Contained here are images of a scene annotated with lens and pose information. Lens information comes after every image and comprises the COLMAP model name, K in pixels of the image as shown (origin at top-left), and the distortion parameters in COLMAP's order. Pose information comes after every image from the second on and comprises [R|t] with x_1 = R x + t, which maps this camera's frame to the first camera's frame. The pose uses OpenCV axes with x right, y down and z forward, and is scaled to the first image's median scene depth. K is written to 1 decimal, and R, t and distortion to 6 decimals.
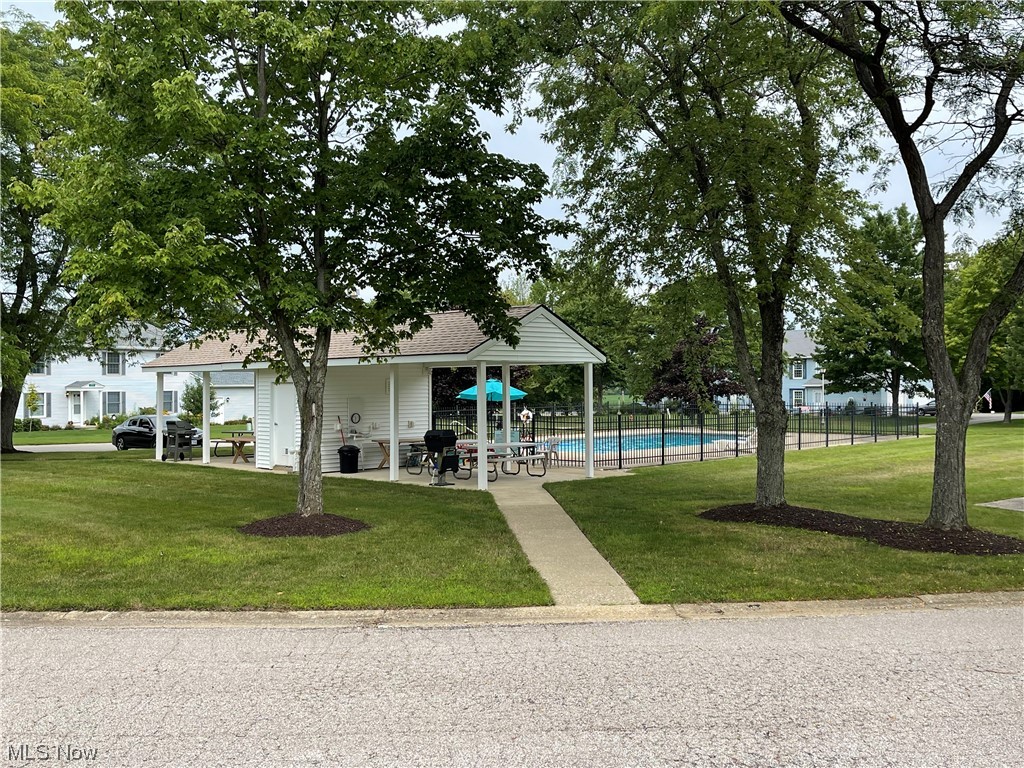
lens RADIAL K [[1042.5, 0, 512.0], [0, 1042.5, 384.0], [0, 0, 1]] dist [0.011560, 0.008185]
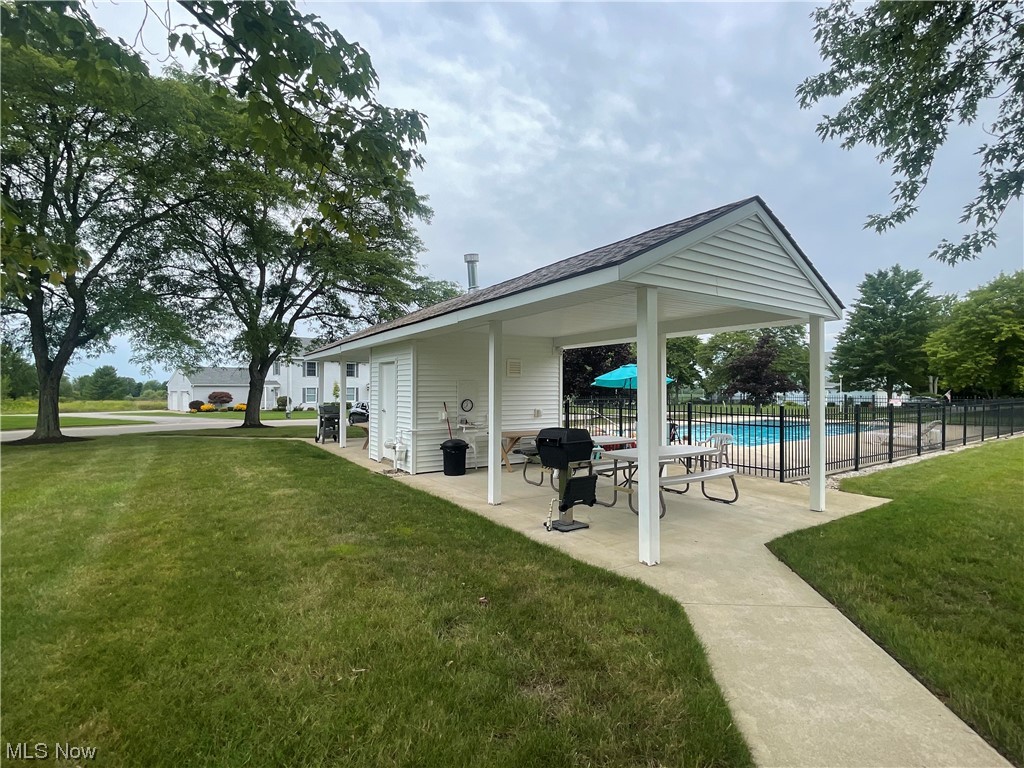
lens RADIAL K [[521.2, 0, 512.0], [0, 521.2, 384.0], [0, 0, 1]] dist [-0.000695, -0.000430]
pose [[0.979899, 0.004778, -0.199437, -0.014099], [-0.006271, 0.999957, -0.006855, 0.007736], [0.199396, 0.007968, 0.979887, 0.251057]]
